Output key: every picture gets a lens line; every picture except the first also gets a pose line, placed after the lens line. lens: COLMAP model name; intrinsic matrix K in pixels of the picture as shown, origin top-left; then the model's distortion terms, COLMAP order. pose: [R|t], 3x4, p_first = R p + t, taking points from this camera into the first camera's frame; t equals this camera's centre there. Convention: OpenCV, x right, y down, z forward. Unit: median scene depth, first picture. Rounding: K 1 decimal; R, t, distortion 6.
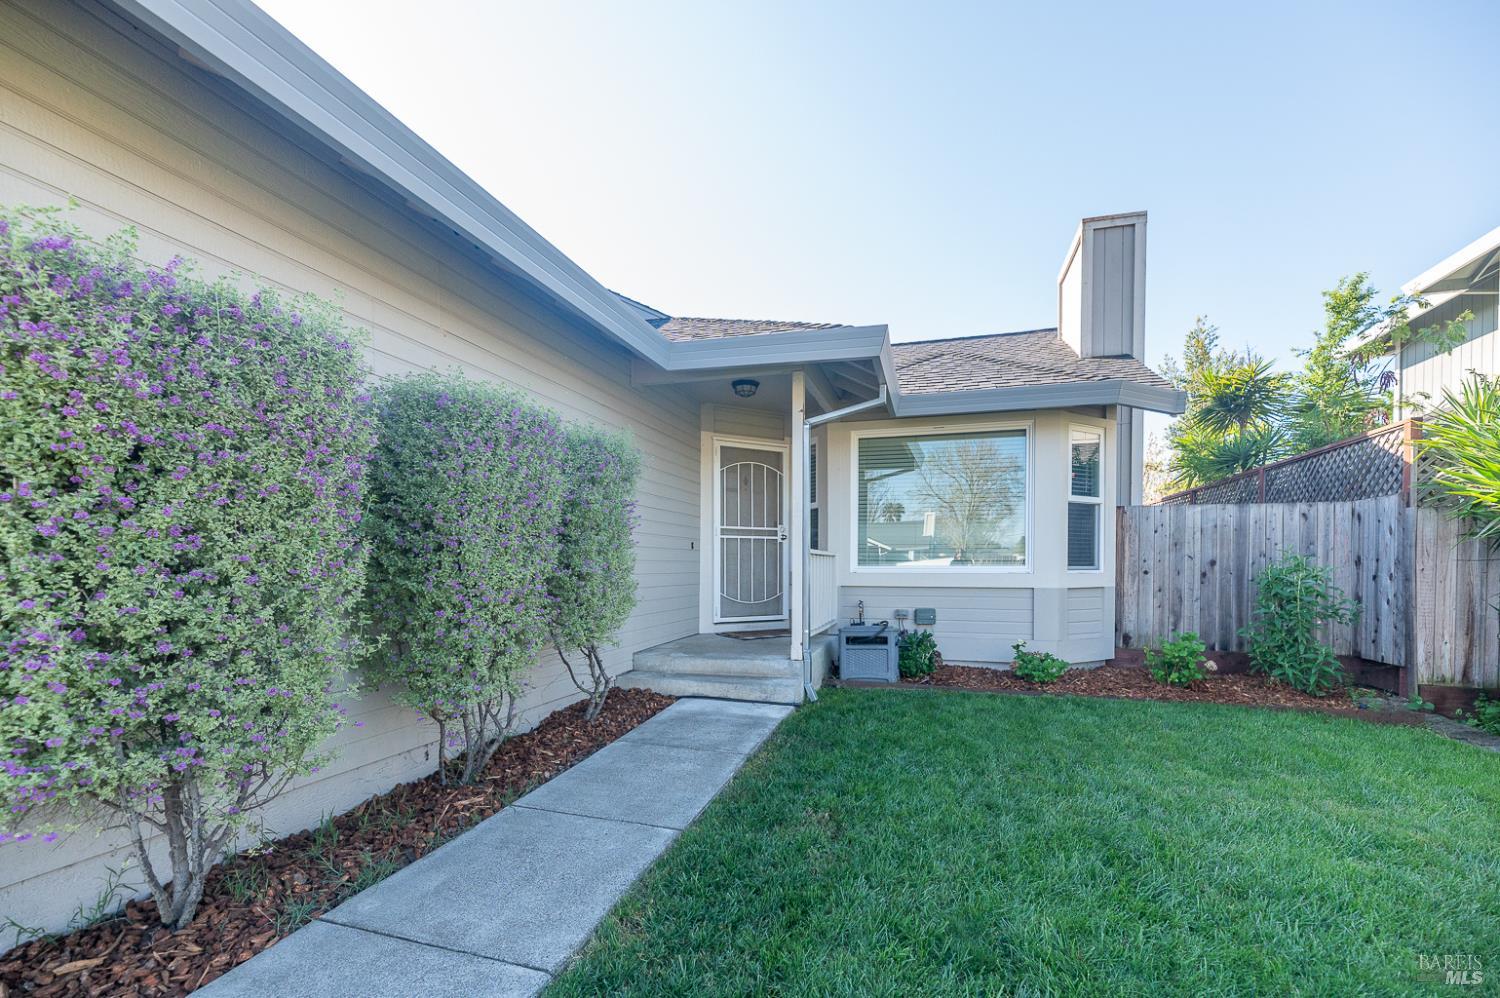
lens RADIAL K [[595.2, 0, 763.3], [0, 595.2, 574.0], [0, 0, 1]] dist [-0.001248, -0.000073]
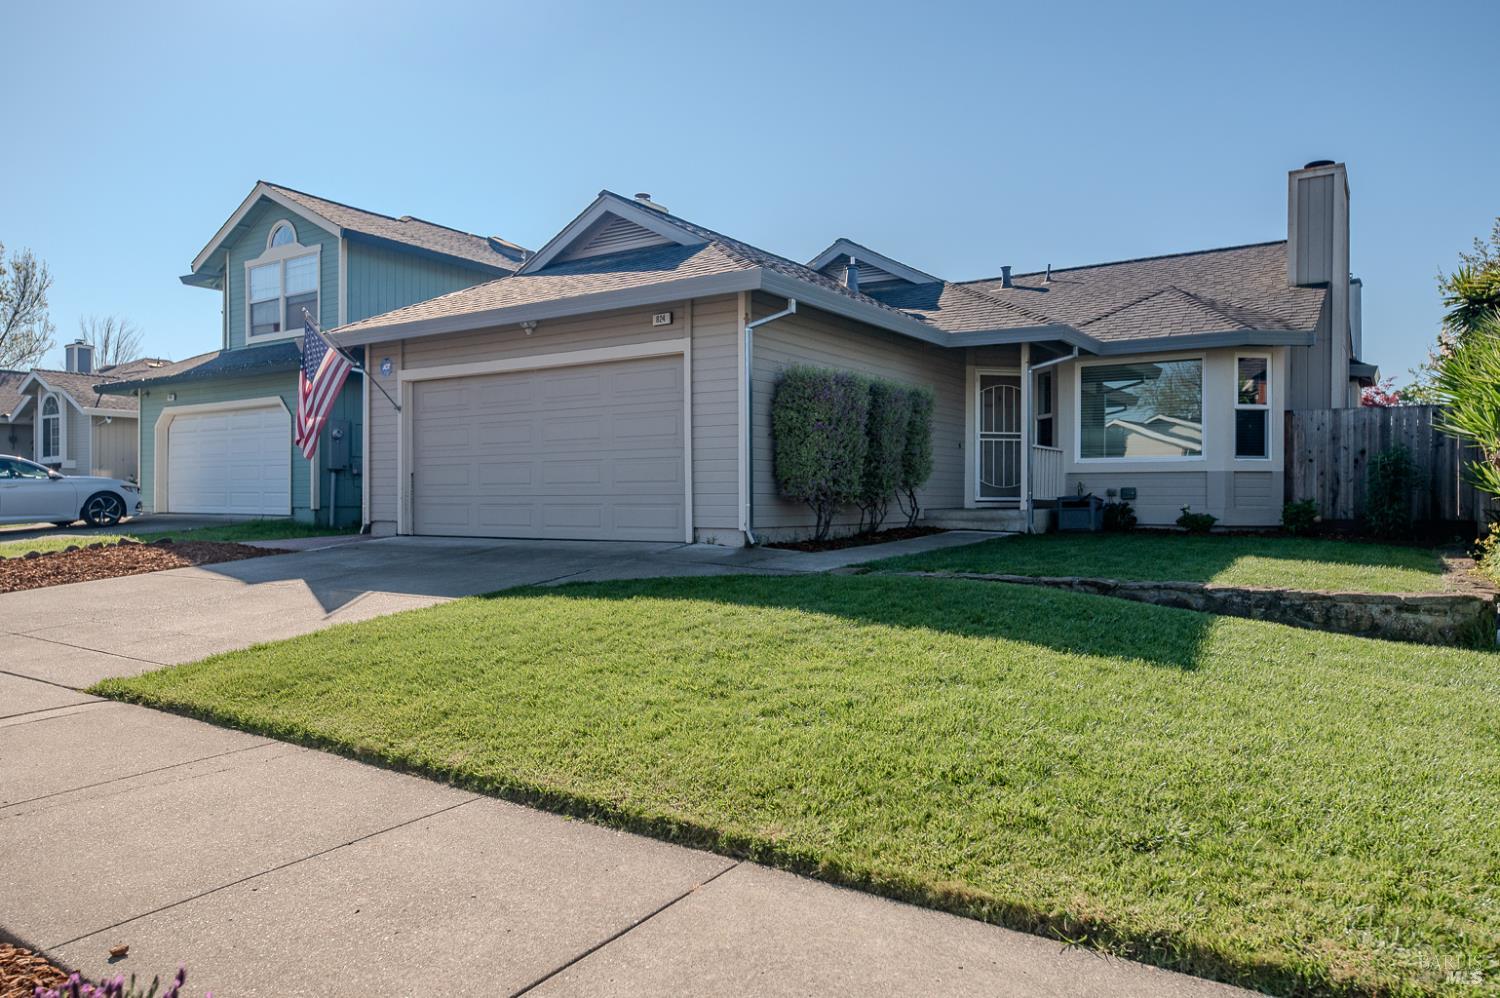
lens RADIAL K [[976.5, 0, 750.0], [0, 976.5, 499.0], [0, 0, 1]] dist [-0.002186, 0.000102]
pose [[0.949163, 0.000779, -0.314785, 0.148320], [-0.006243, 0.999847, -0.016350, 0.127366], [0.314724, 0.017484, 0.949022, -1.456012]]
